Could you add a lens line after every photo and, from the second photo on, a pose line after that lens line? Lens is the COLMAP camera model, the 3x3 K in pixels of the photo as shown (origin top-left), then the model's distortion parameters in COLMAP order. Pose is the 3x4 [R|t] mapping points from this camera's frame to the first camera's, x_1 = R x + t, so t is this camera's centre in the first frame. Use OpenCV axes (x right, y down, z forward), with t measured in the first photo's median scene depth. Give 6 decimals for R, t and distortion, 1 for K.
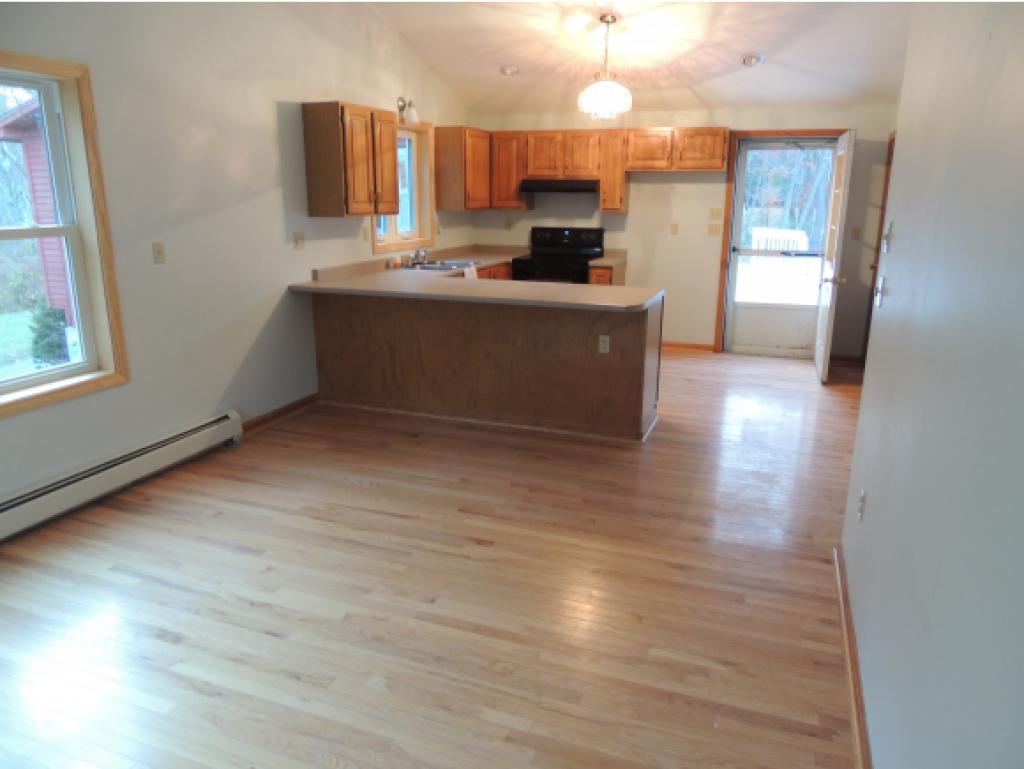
lens RADIAL K [[730.4, 0, 511.4], [0, 730.4, 384.8], [0, 0, 1]] dist [-0.017685, -0.004513]
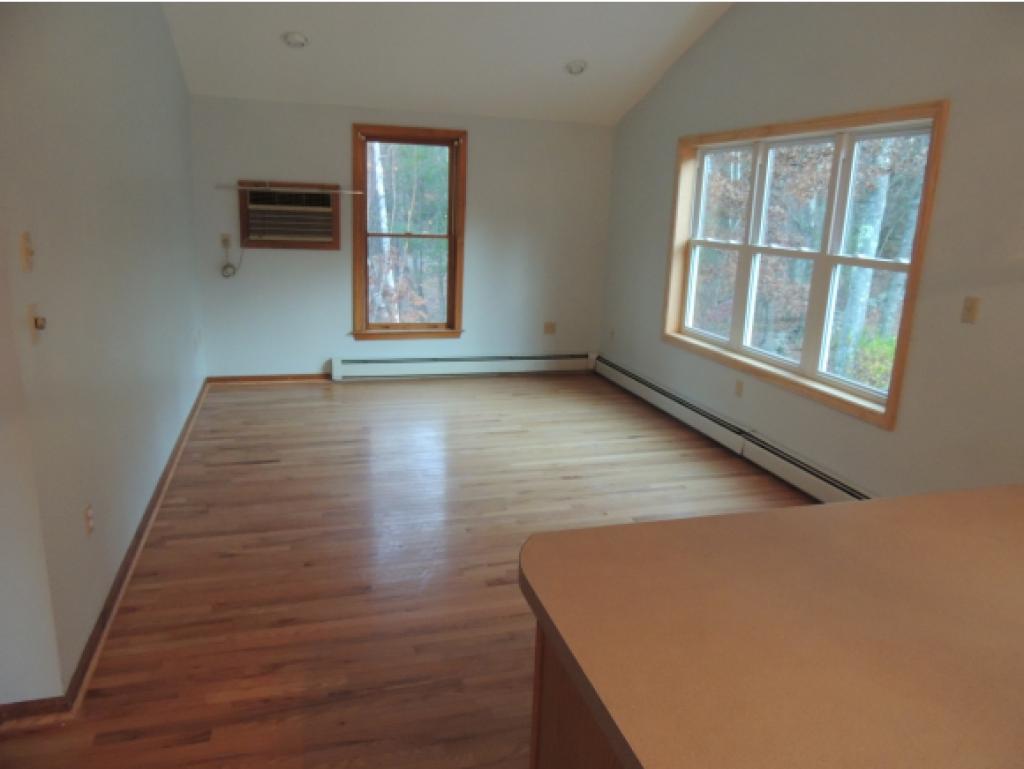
lens RADIAL K [[730.4, 0, 511.2], [0, 730.4, 381.1], [0, 0, 1]] dist [-0.017685, -0.004513]
pose [[-0.799930, 0.105324, -0.590779, 0.252253], [-0.198492, 0.882623, 0.426118, -0.221531], [0.566316, 0.458130, -0.685131, 0.813984]]
